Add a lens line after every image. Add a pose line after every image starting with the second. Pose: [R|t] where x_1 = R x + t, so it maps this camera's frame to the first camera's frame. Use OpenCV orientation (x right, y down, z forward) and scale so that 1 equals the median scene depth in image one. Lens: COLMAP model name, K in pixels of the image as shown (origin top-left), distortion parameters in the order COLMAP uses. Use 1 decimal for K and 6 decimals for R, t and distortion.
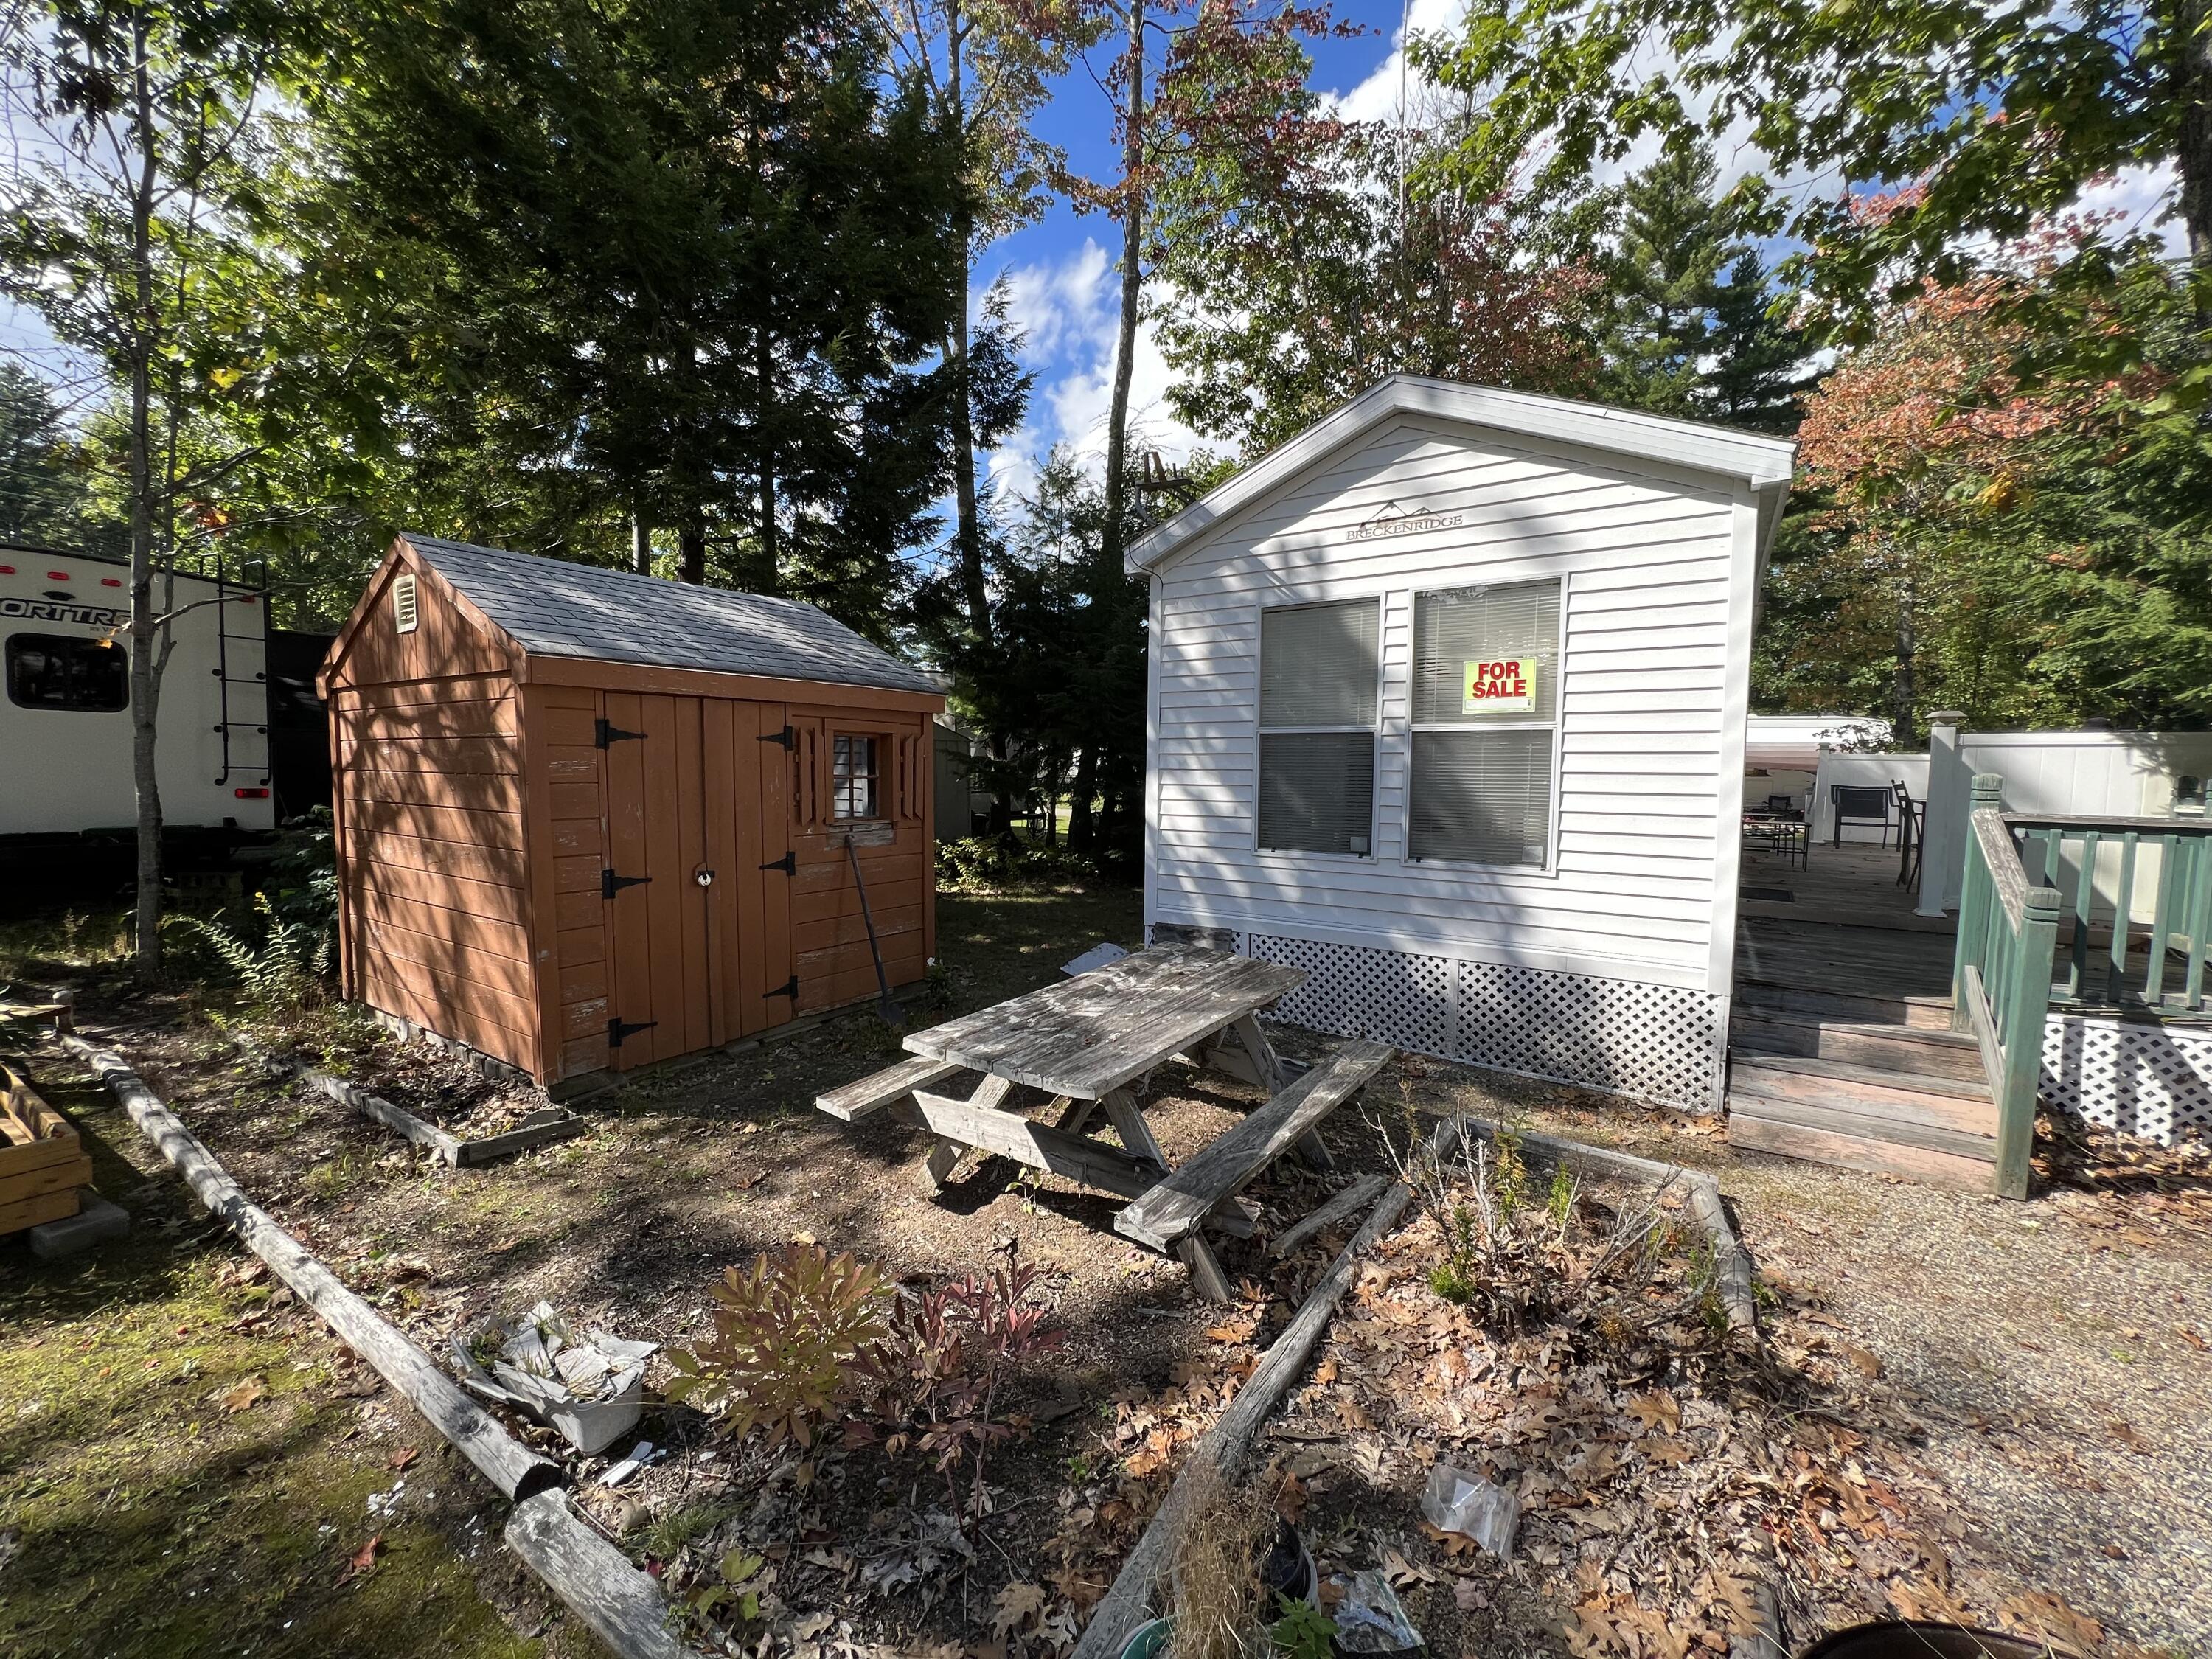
lens RADIAL K [[886.0, 0, 1106.7], [0, 886.0, 833.3], [0, 0, 1]] dist [-0.002036, -0.000235]
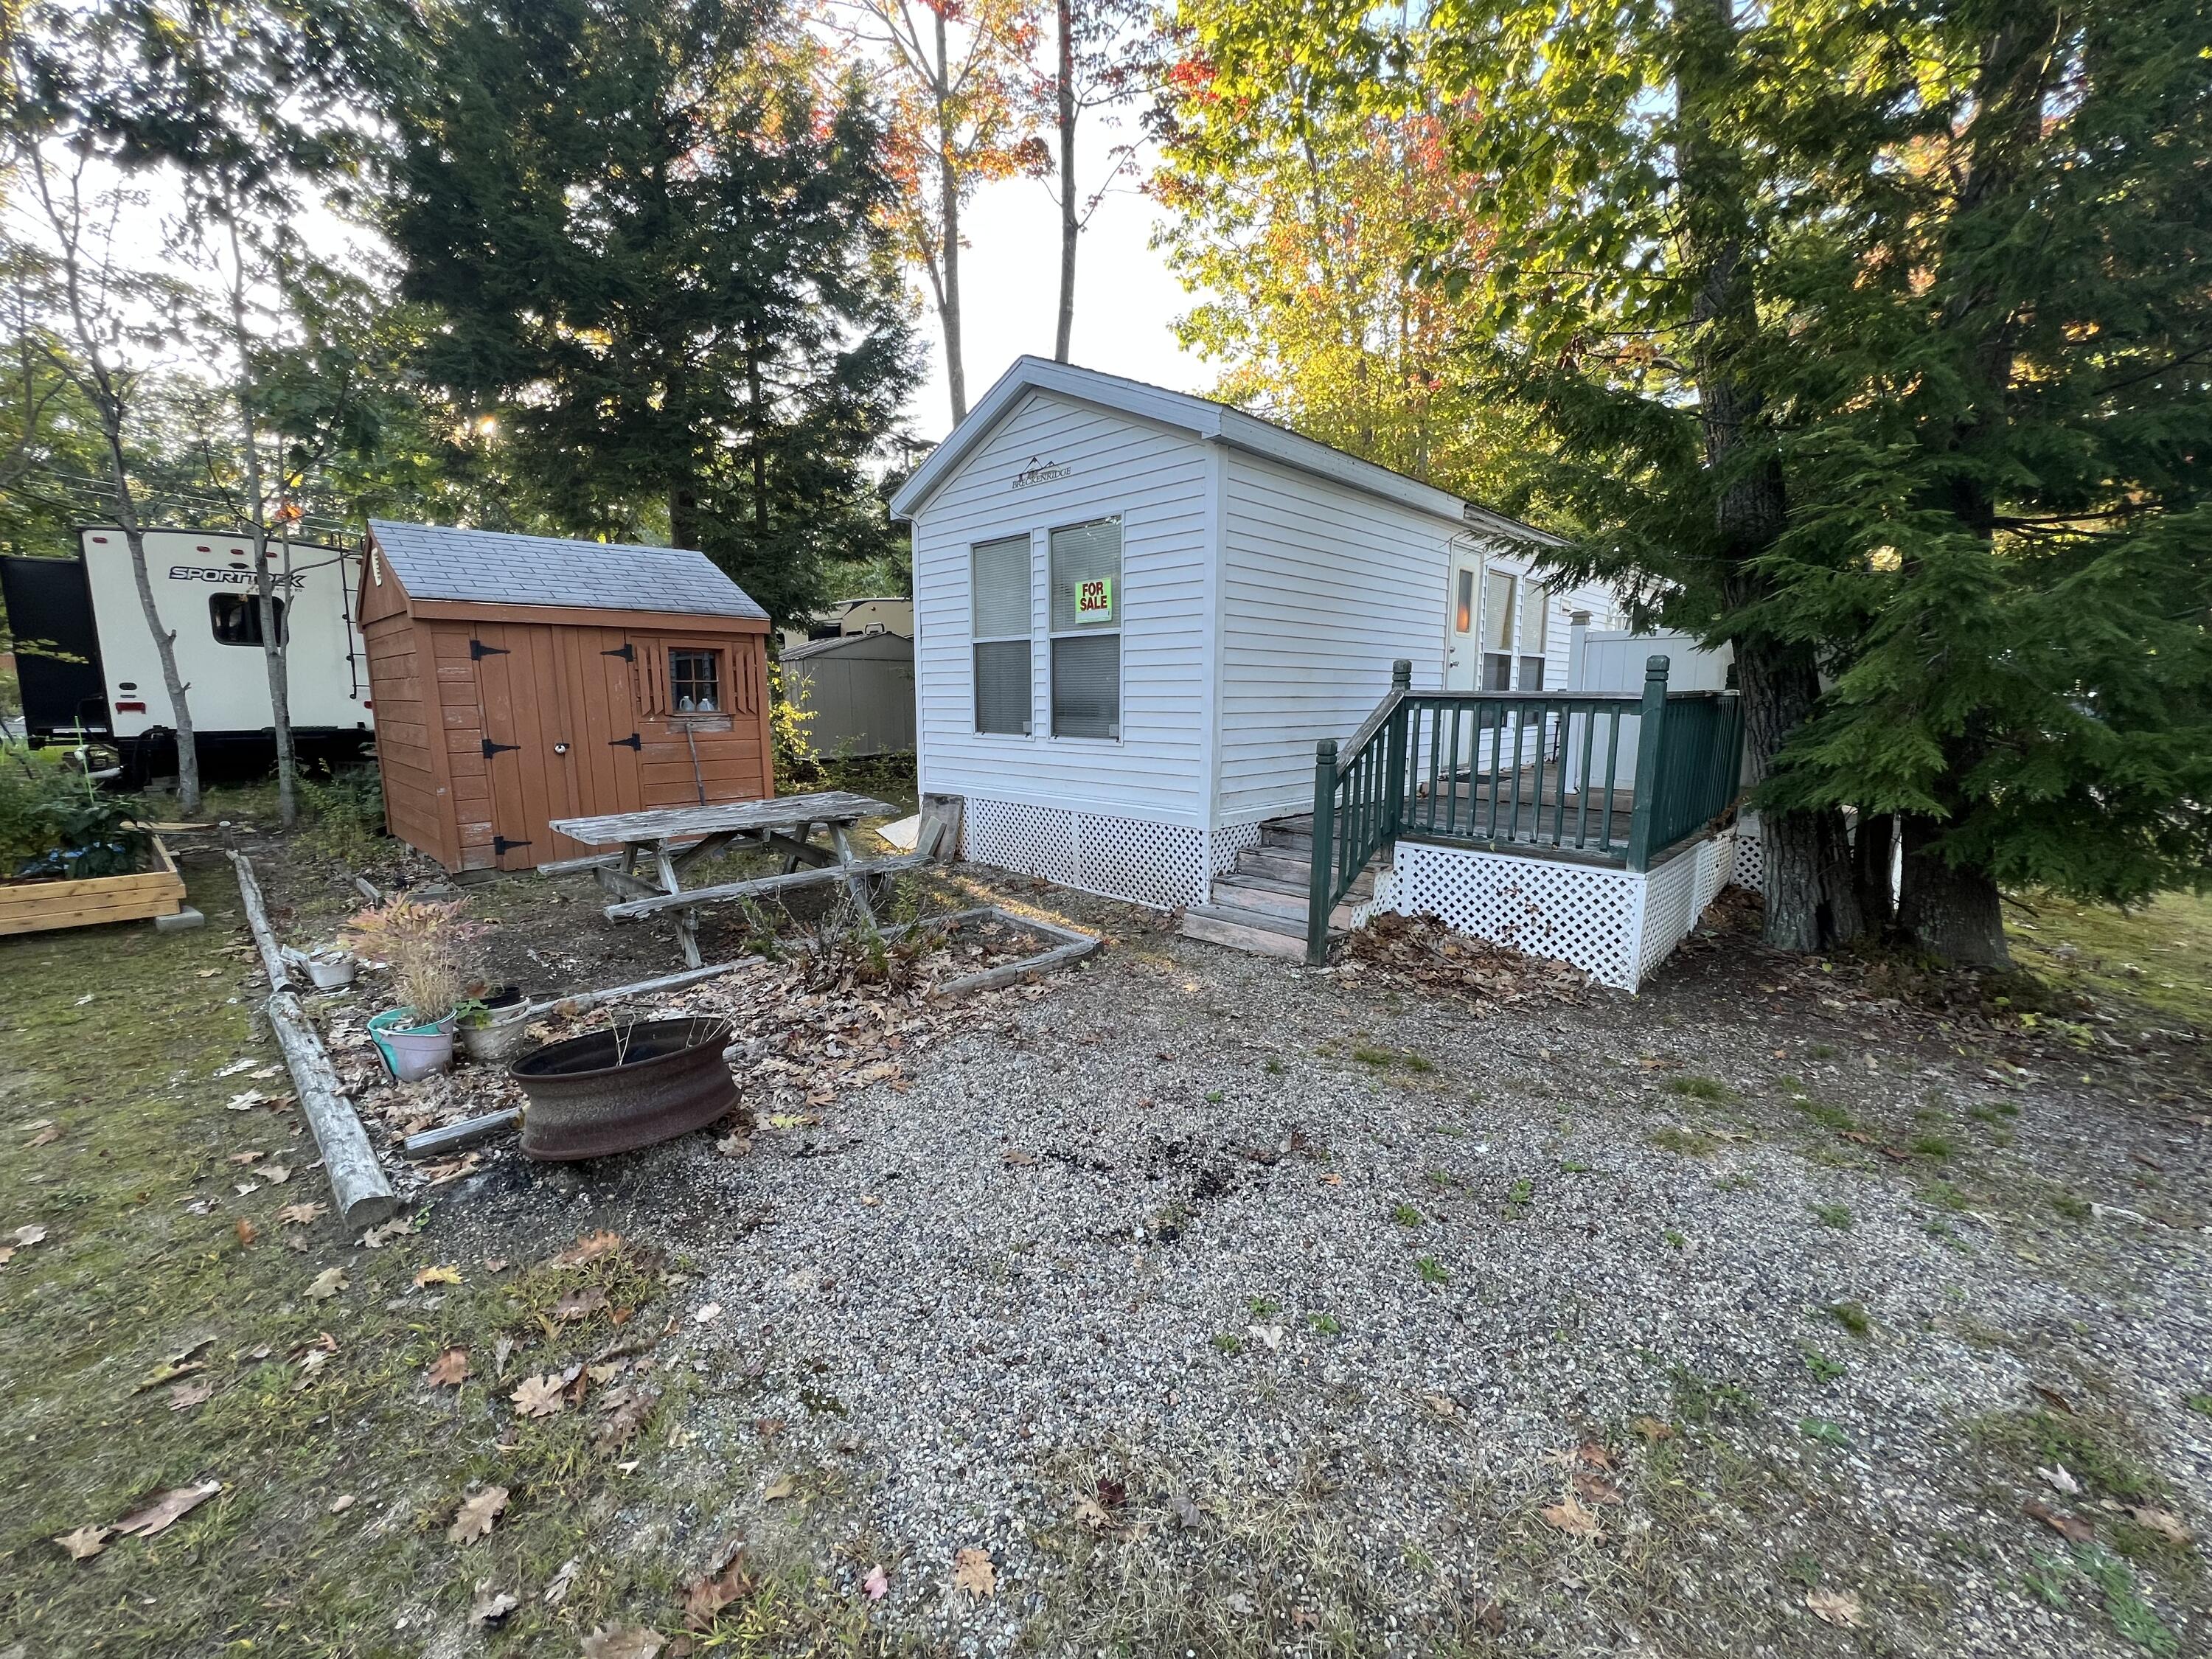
lens RADIAL K [[886.0, 0, 1103.8], [0, 886.0, 830.0], [0, 0, 1]] dist [-0.002036, -0.000235]
pose [[0.984587, 0.015298, -0.174227, 0.646893], [-0.001518, 0.996877, 0.078953, 0.063294], [0.174891, -0.077471, 0.981535, -0.285594]]
